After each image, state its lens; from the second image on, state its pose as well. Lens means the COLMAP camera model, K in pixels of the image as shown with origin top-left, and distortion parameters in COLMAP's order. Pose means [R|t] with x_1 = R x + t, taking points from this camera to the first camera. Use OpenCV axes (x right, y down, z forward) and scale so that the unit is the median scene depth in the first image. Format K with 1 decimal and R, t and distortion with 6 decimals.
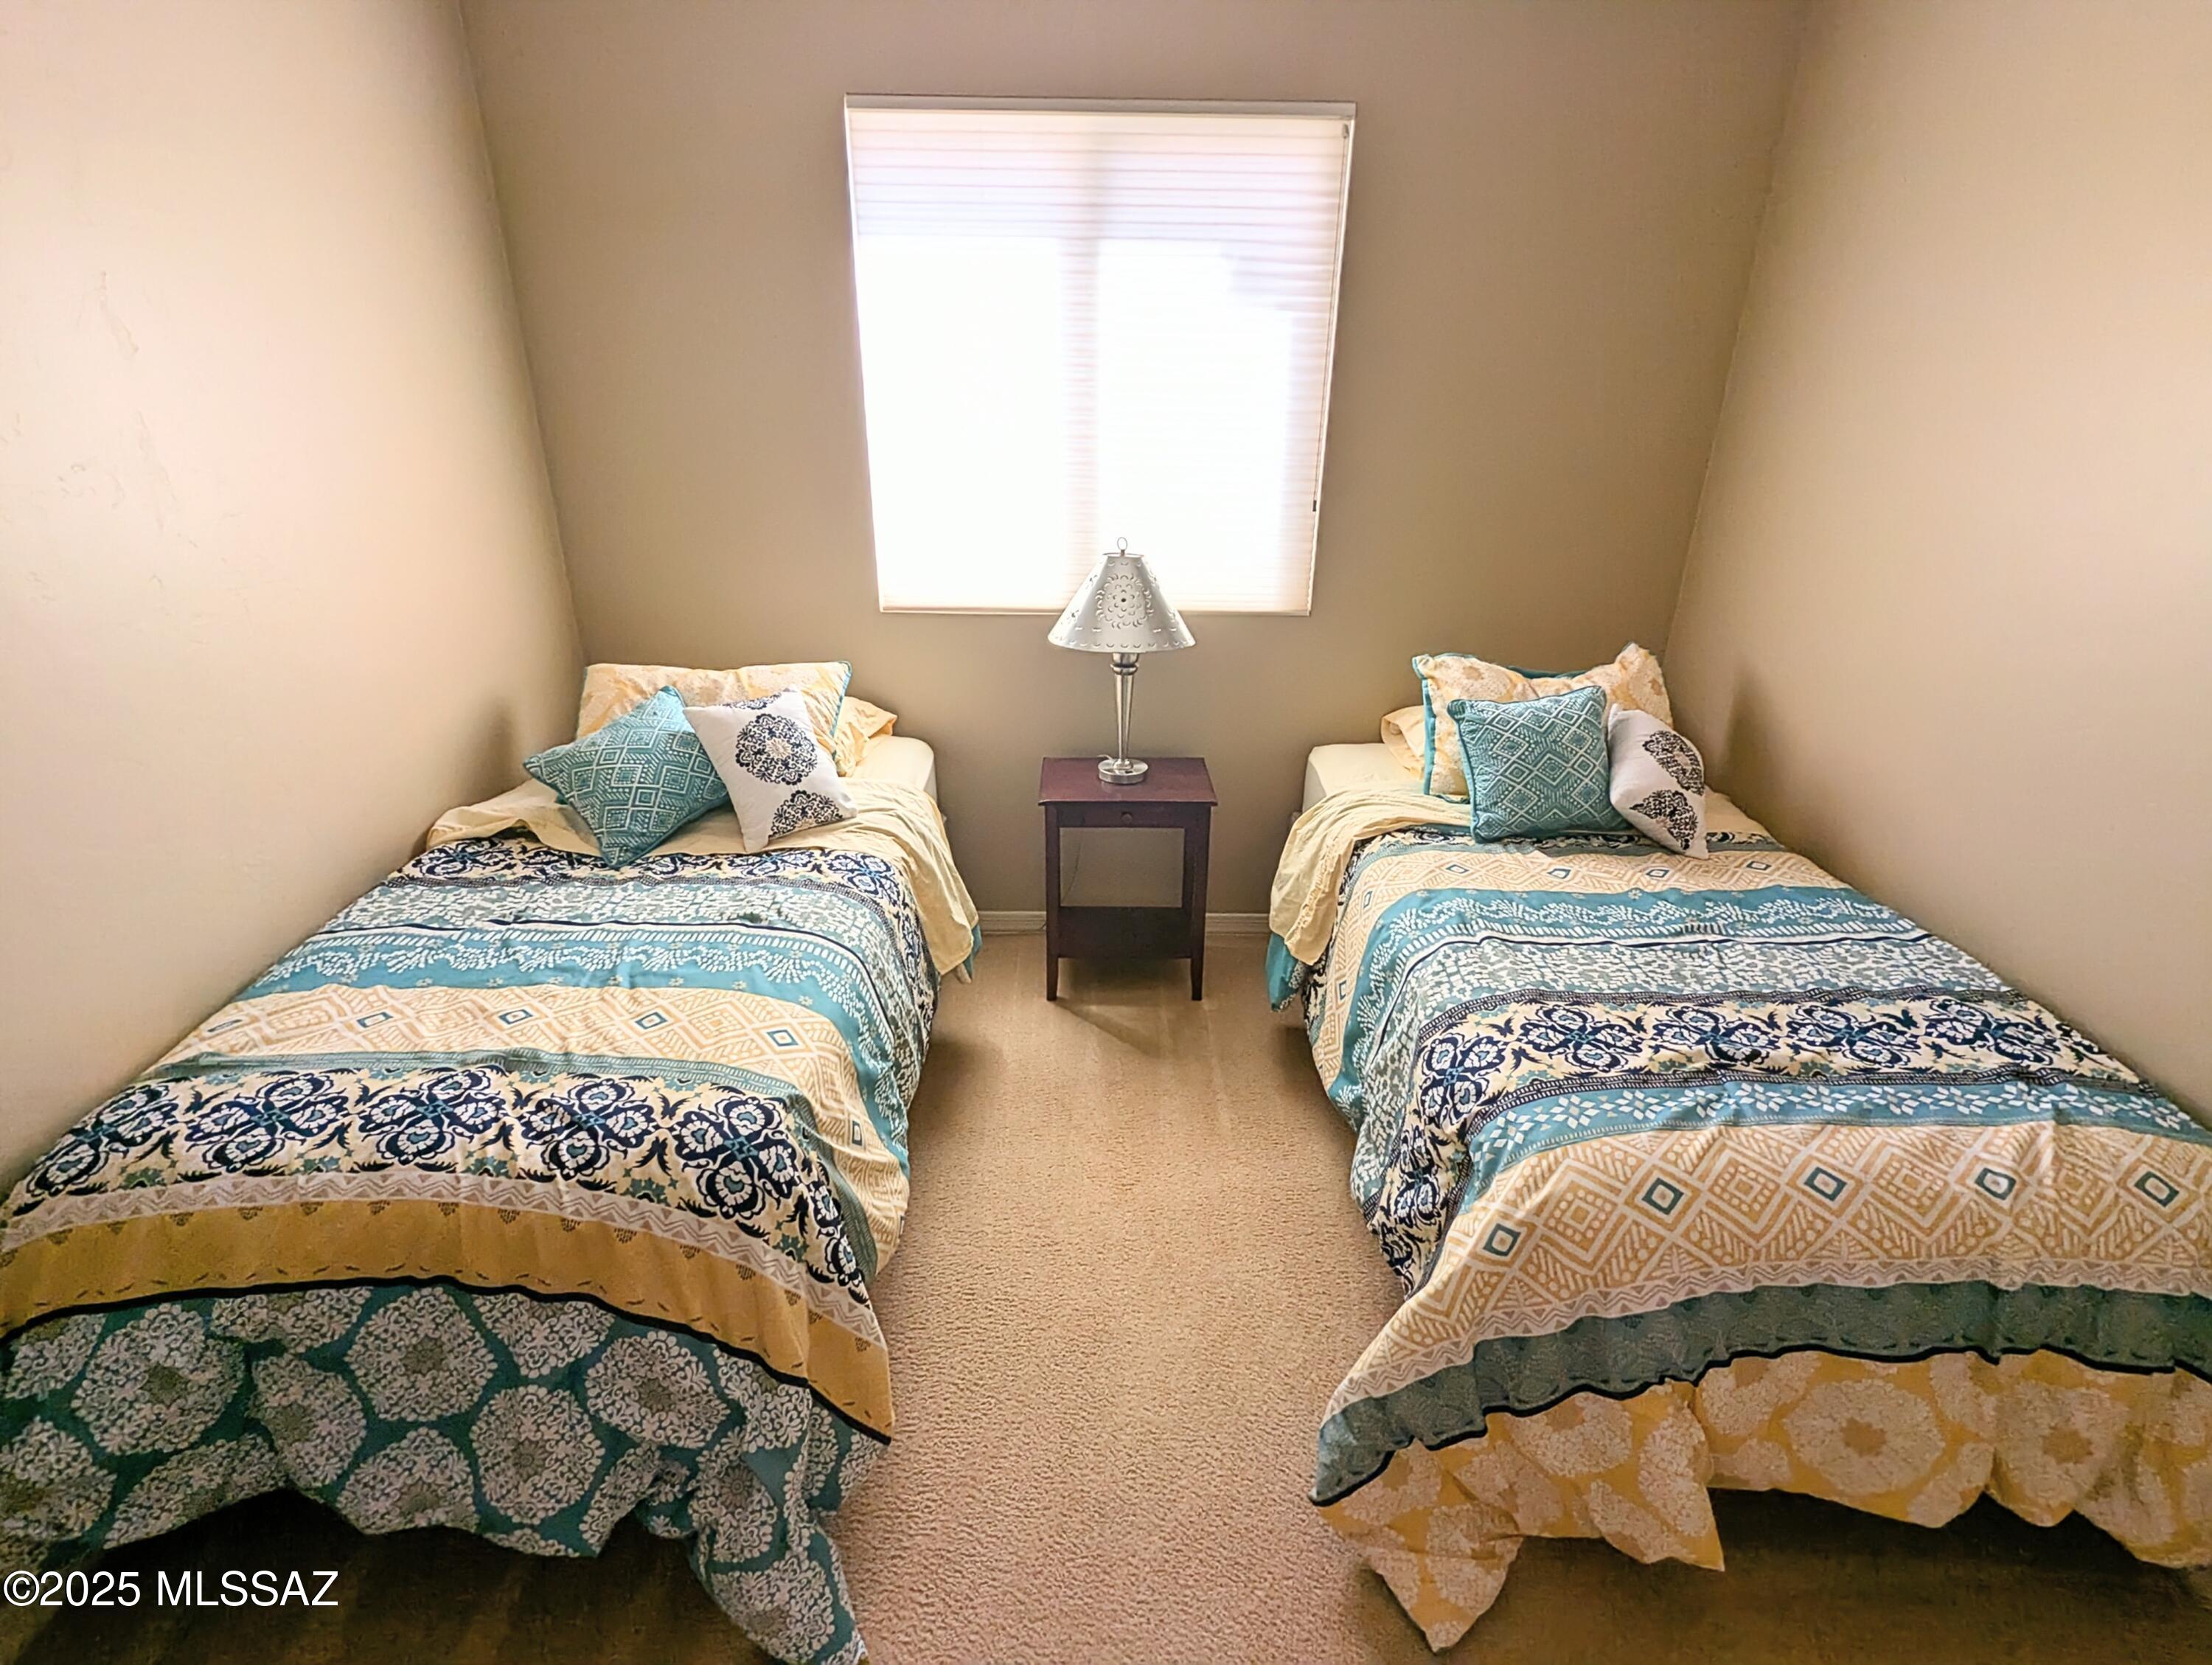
lens RADIAL K [[1044.9, 0, 1109.2], [0, 1044.9, 839.0], [0, 0, 1]] dist [-0.002999, -0.000134]
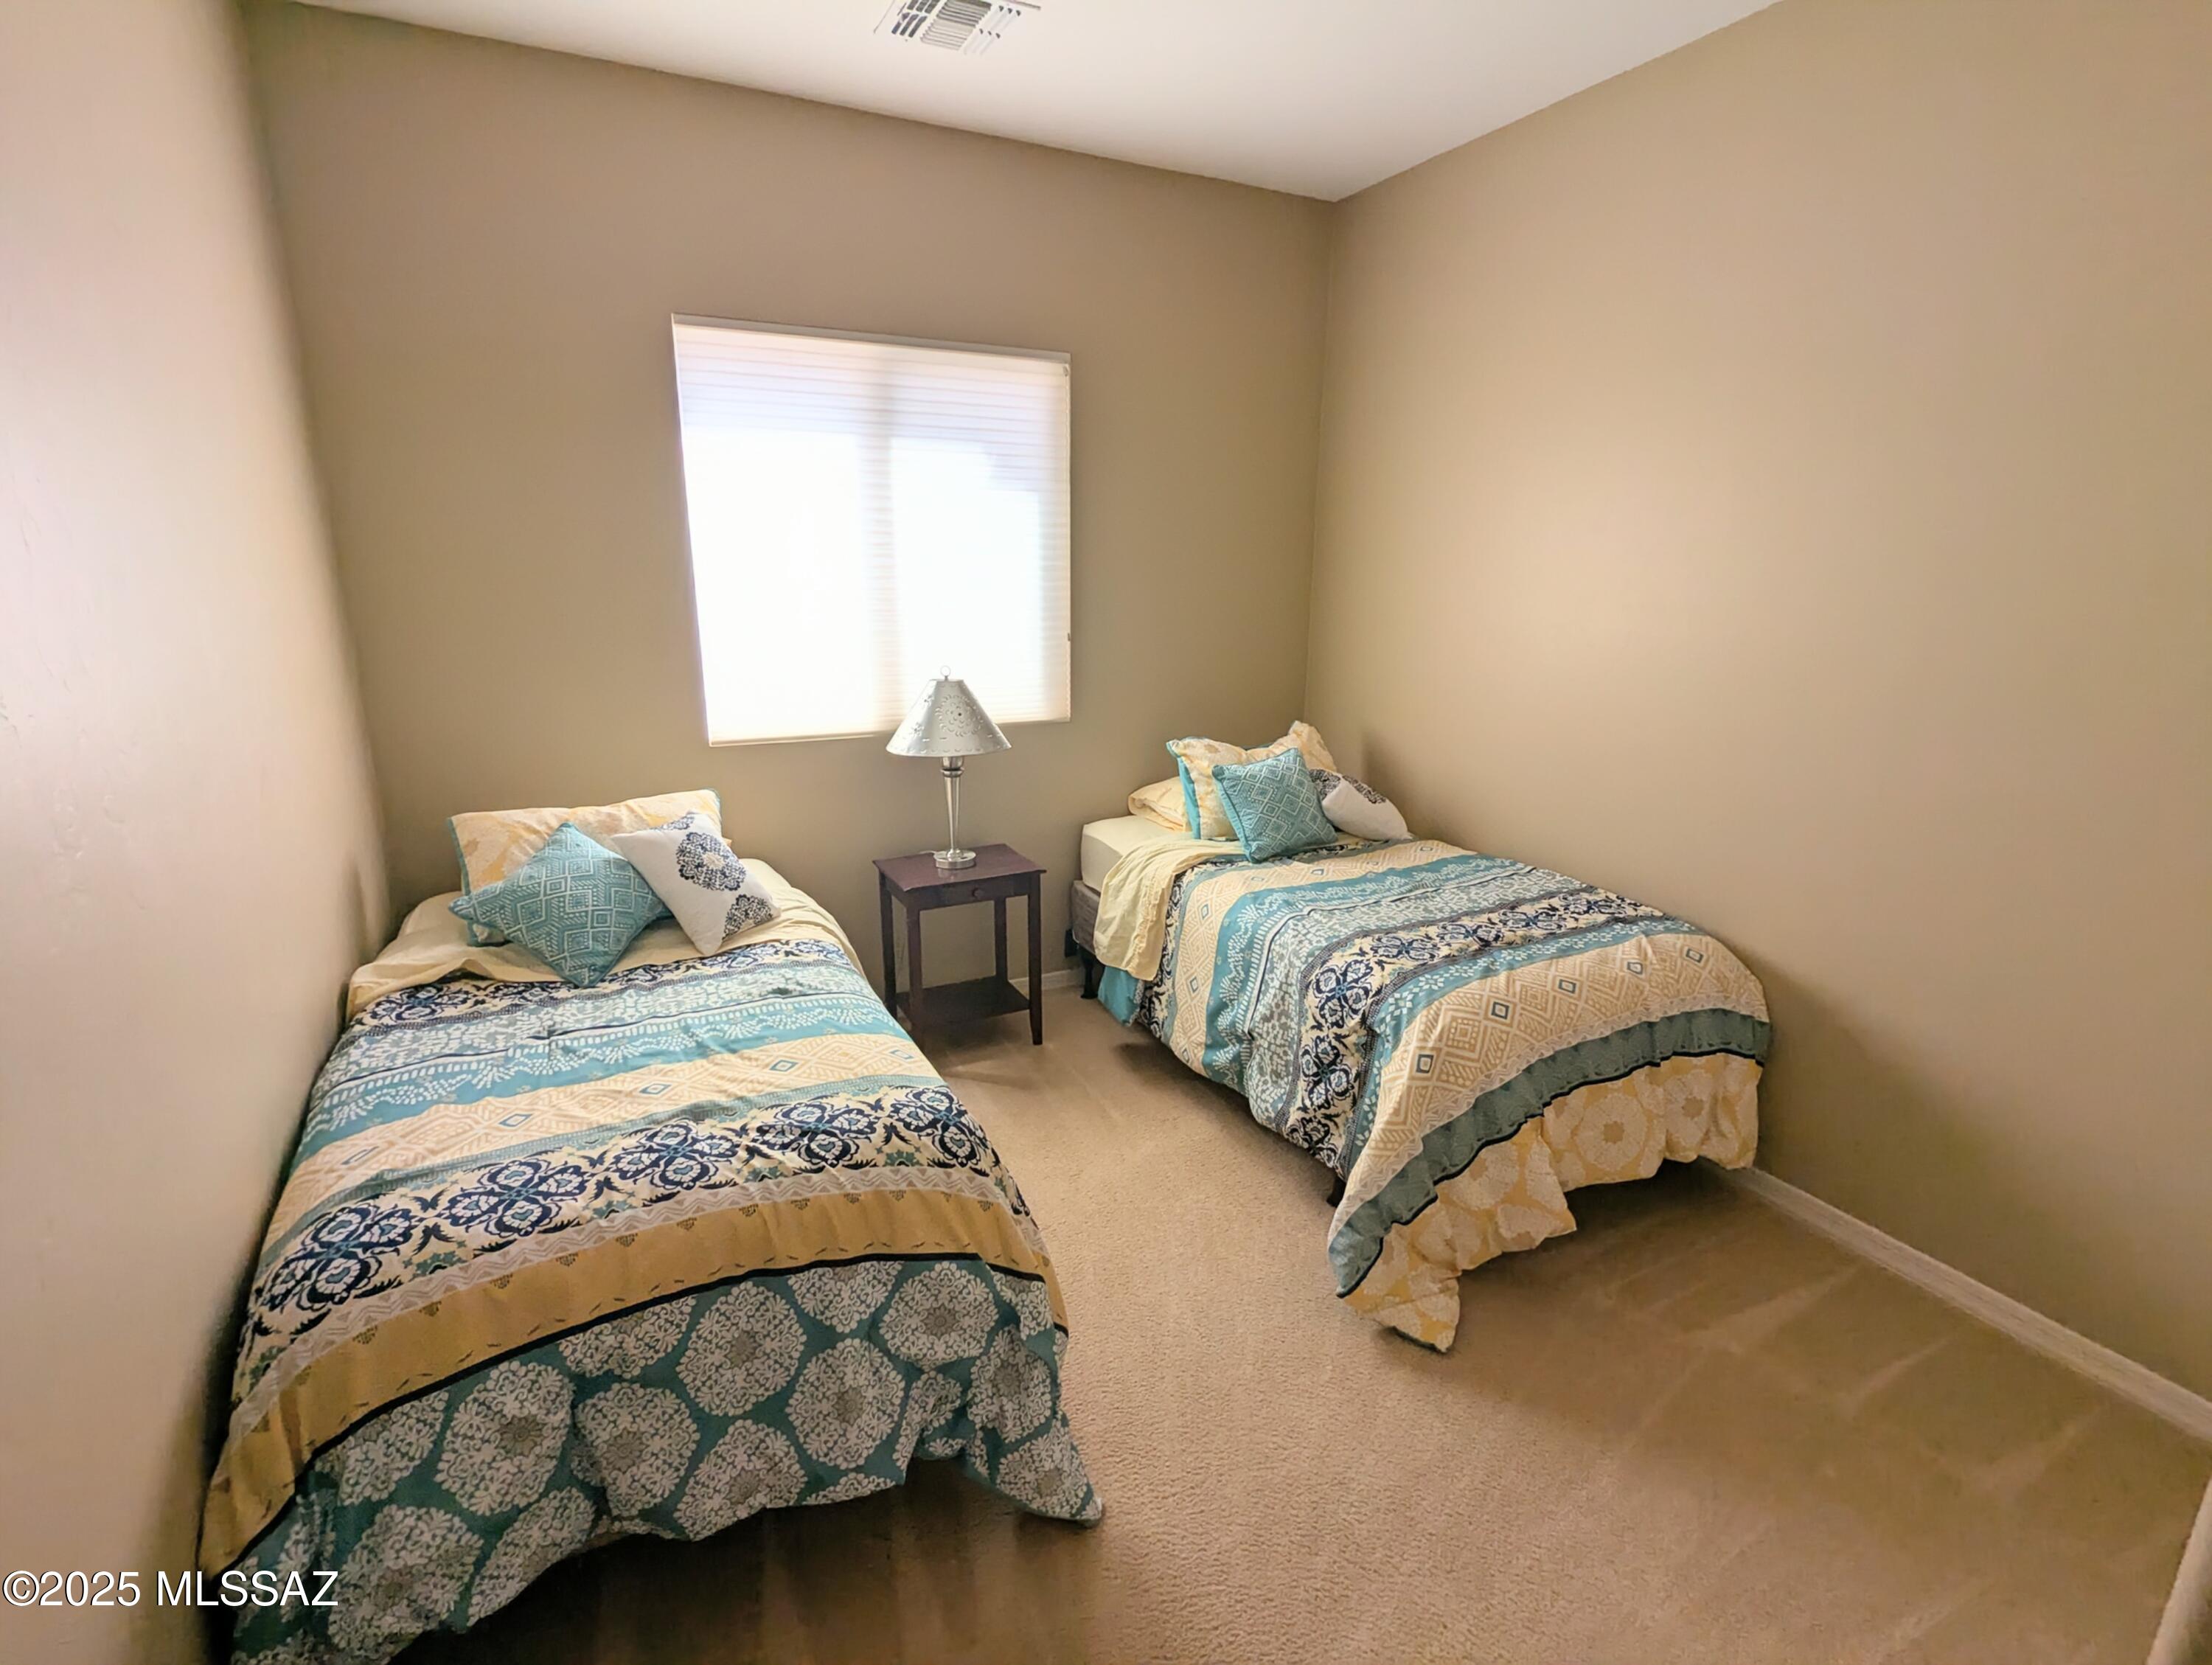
lens RADIAL K [[1044.5, 0, 1102.5], [0, 1044.5, 842.6], [0, 0, 1]] dist [0.002374, -0.015836]
pose [[0.897718, -0.122032, 0.423334, -0.572704], [0.179516, 0.978809, -0.098525, 0.107404], [-0.402340, 0.164443, 0.900601, -0.228500]]
